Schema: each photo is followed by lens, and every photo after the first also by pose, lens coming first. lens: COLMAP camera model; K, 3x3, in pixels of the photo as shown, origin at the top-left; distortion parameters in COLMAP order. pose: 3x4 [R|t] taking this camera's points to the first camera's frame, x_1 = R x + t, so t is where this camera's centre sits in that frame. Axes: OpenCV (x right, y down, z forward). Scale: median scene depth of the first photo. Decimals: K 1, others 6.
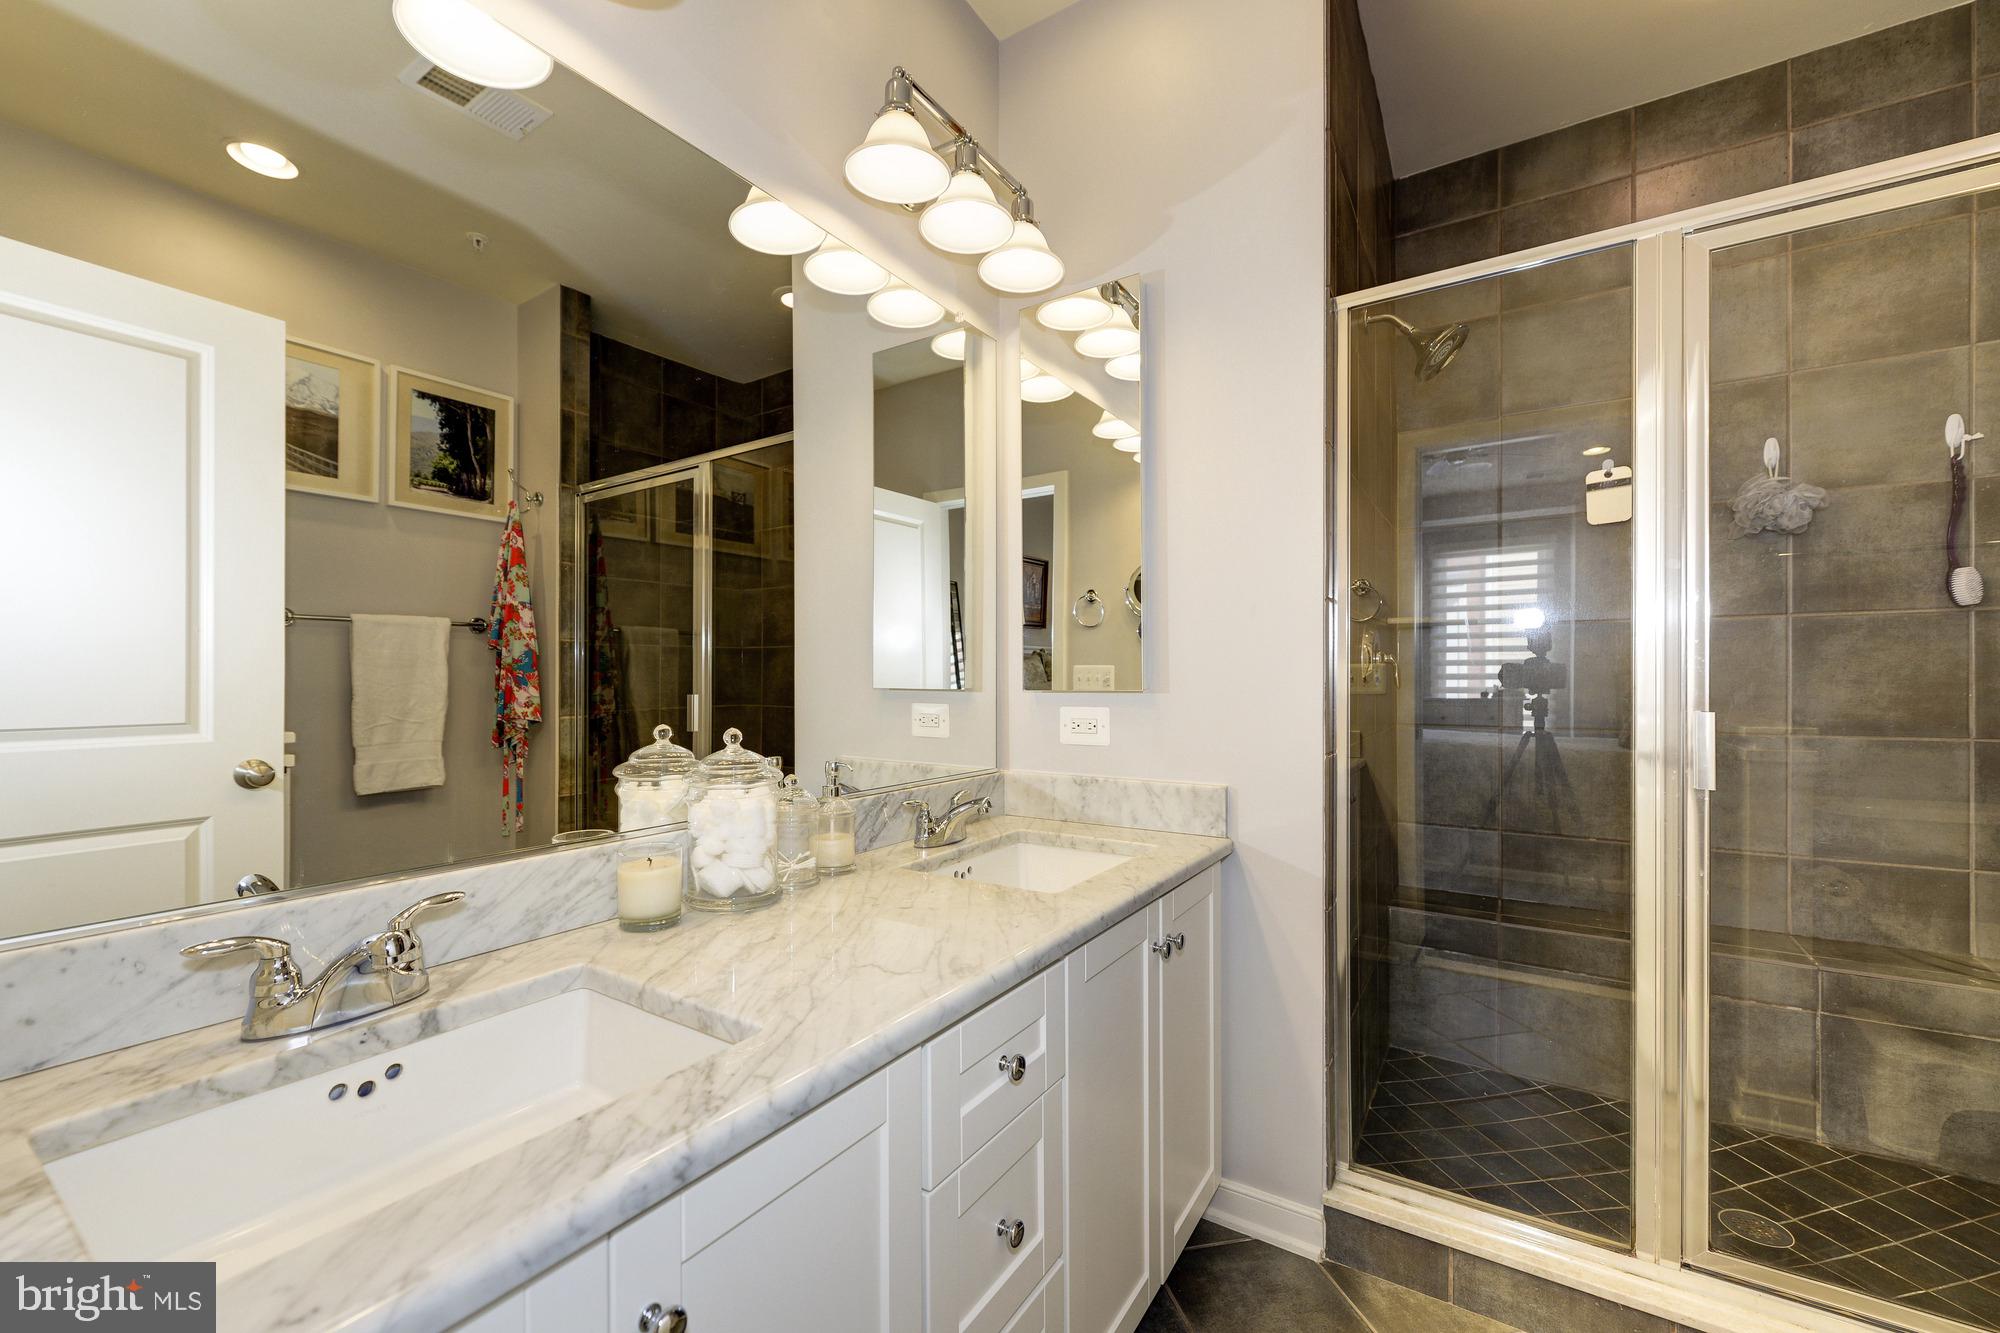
lens RADIAL K [[798.3, 0, 996.7], [0, 798.3, 677.3], [0, 0, 1]] dist [0.001663, 0.000215]
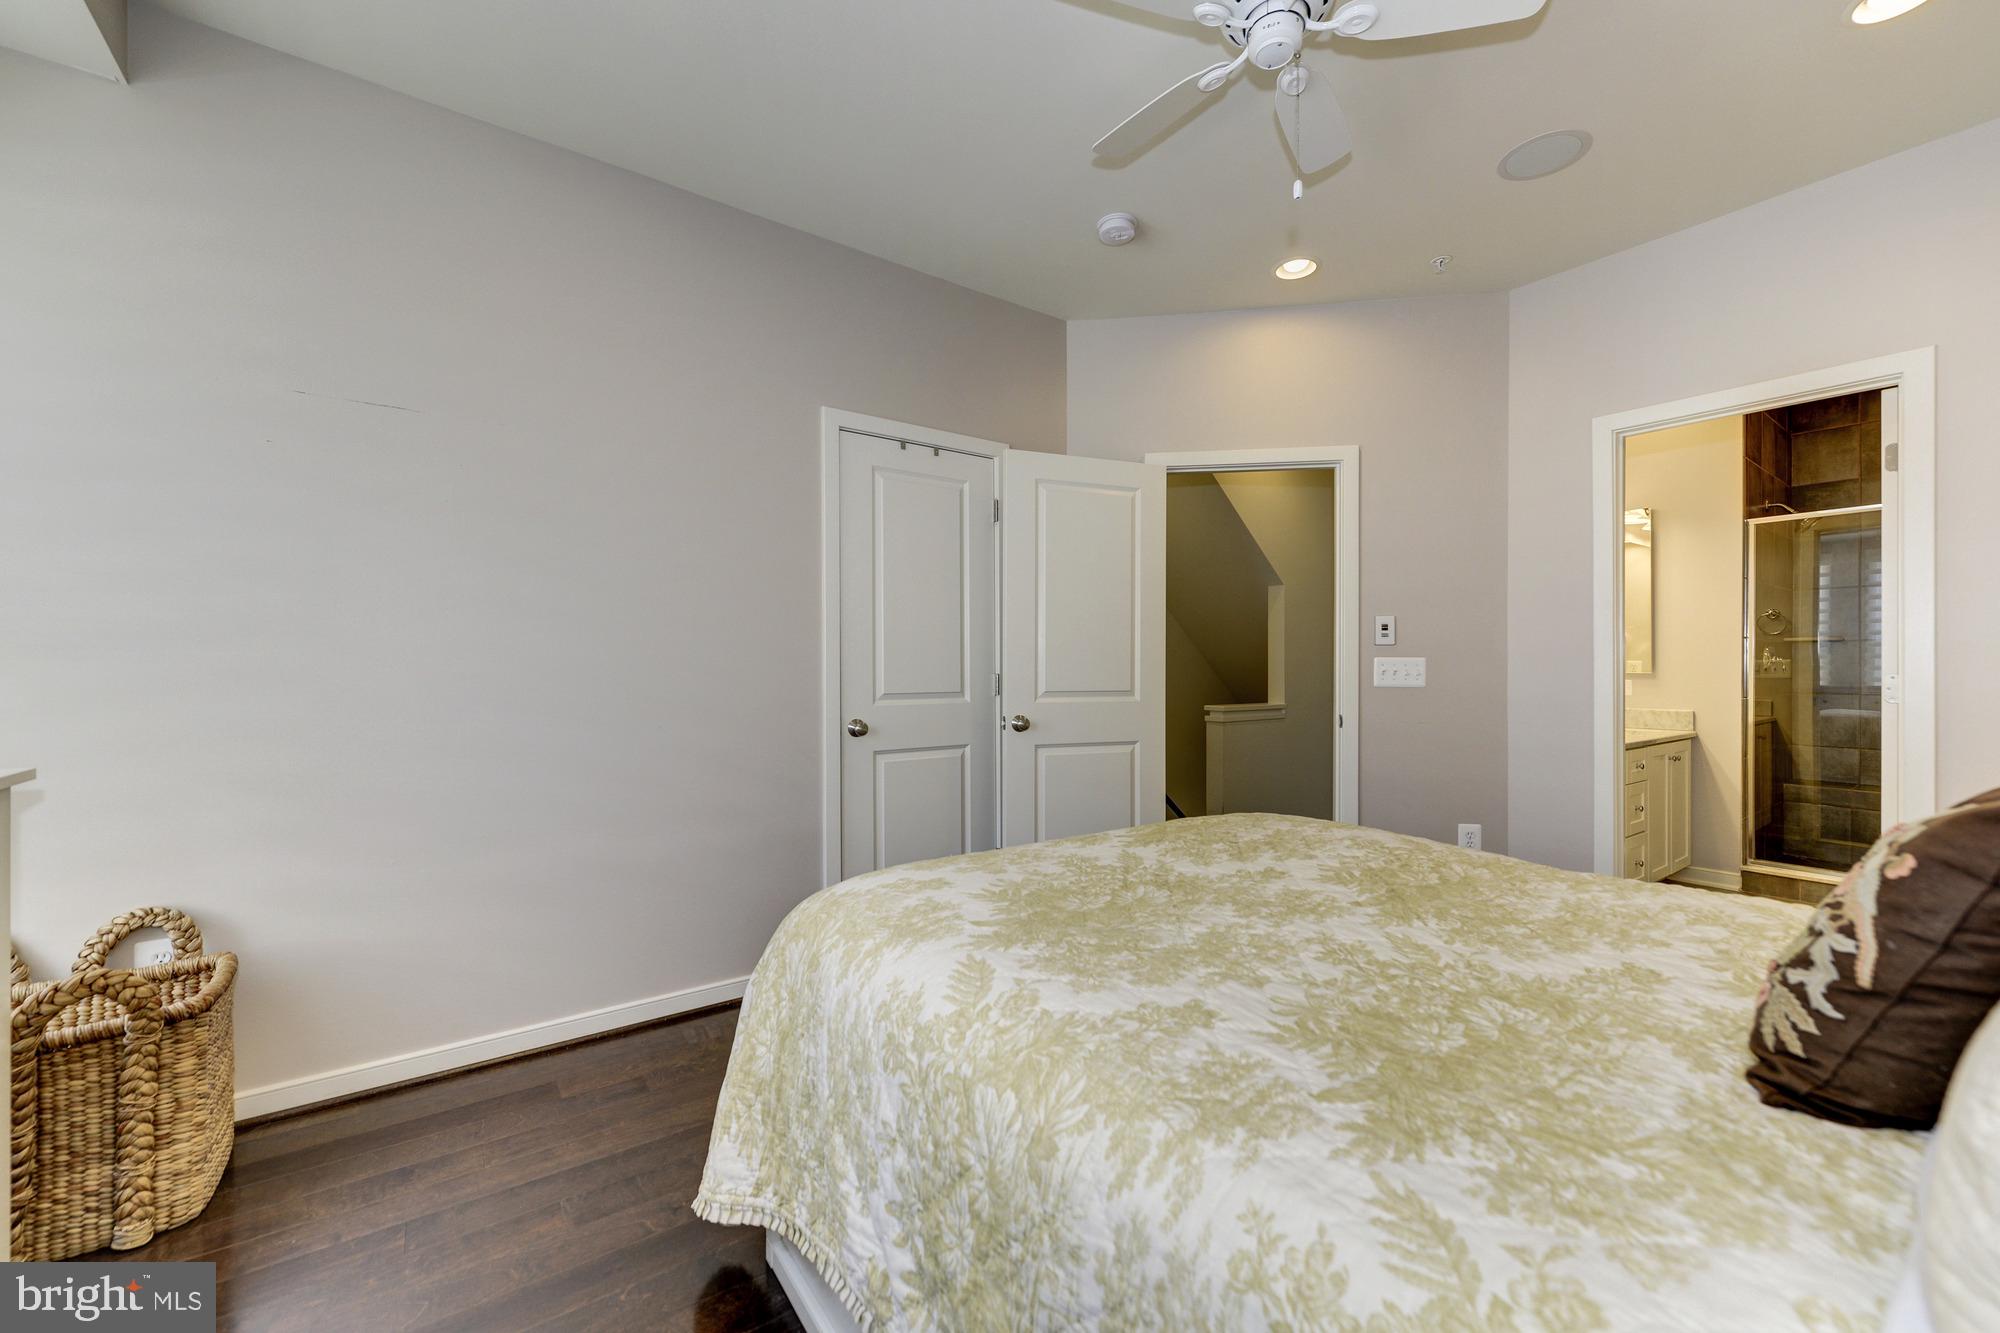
lens RADIAL K [[801.8, 0, 1008.3], [0, 801.8, 667.3], [0, 0, 1]] dist [0.001974, 0.000206]
pose [[0.936695, 0.002739, -0.350135, -0.630804], [-0.002388, 0.999996, 0.001436, -0.000666], [0.350138, -0.000509, 0.936698, -1.583586]]
